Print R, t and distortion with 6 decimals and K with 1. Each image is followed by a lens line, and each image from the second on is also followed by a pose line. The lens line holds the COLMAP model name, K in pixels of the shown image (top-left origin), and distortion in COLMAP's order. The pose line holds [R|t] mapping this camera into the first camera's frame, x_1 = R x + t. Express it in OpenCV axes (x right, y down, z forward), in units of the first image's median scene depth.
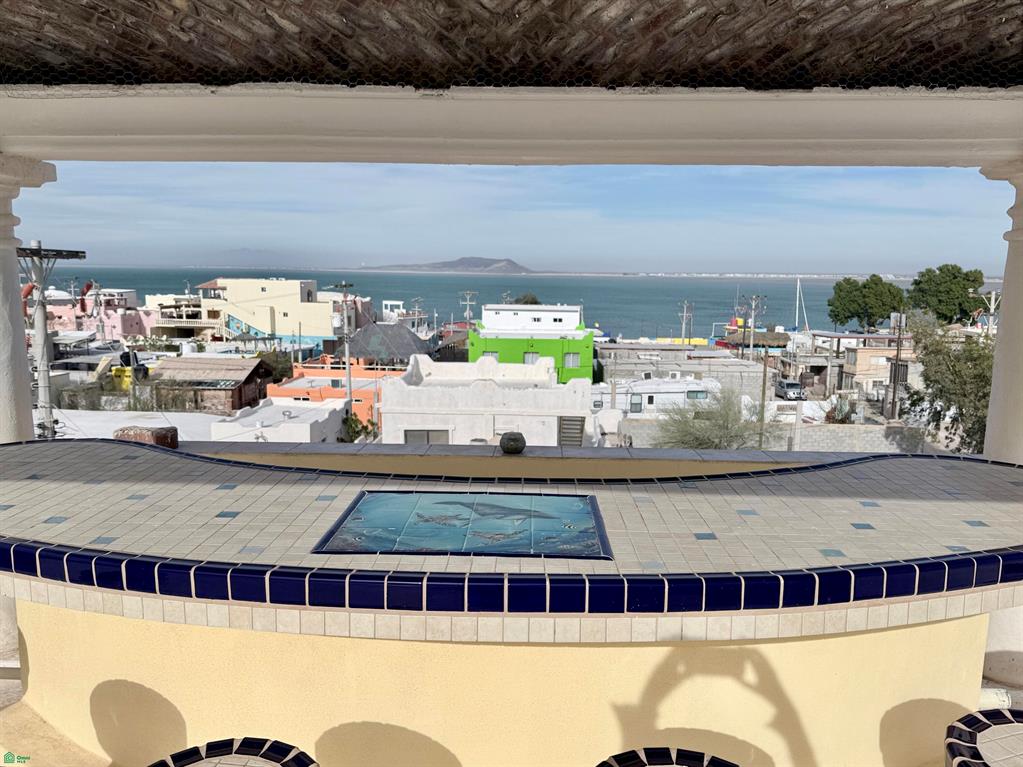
lens RADIAL K [[780.4, 0, 508.3], [0, 780.4, 354.9], [0, 0, 1]] dist [0.016512, -0.044601]
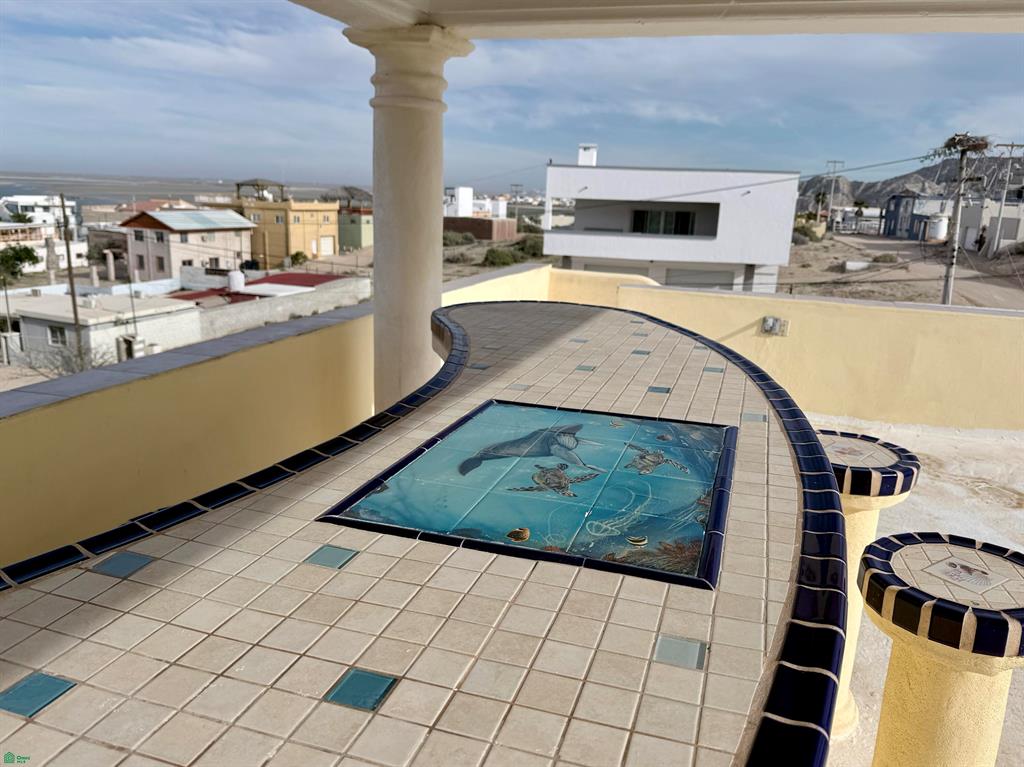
lens RADIAL K [[781.2, 0, 508.8], [0, 781.2, 354.9], [0, 0, 1]] dist [0.016512, -0.044601]
pose [[0.309284, -0.203199, 0.929007, -0.665638], [0.081290, 0.978978, 0.187067, 0.000579], [-0.947489, 0.017662, 0.319300, 0.872542]]
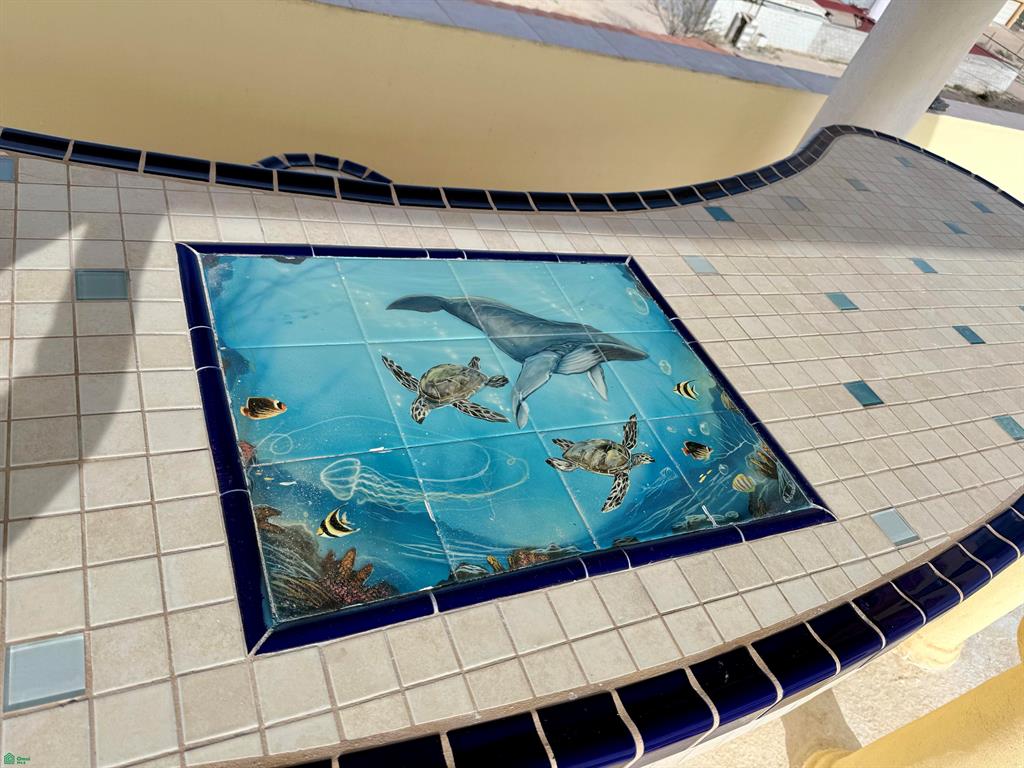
lens RADIAL K [[781.2, 0, 508.8], [0, 781.2, 355.4], [0, 0, 1]] dist [0.016512, -0.044601]
pose [[0.863462, -0.061550, 0.500644, -0.289643], [-0.264060, 0.790502, 0.552611, -0.056919], [-0.429774, -0.609359, 0.666316, 0.732342]]
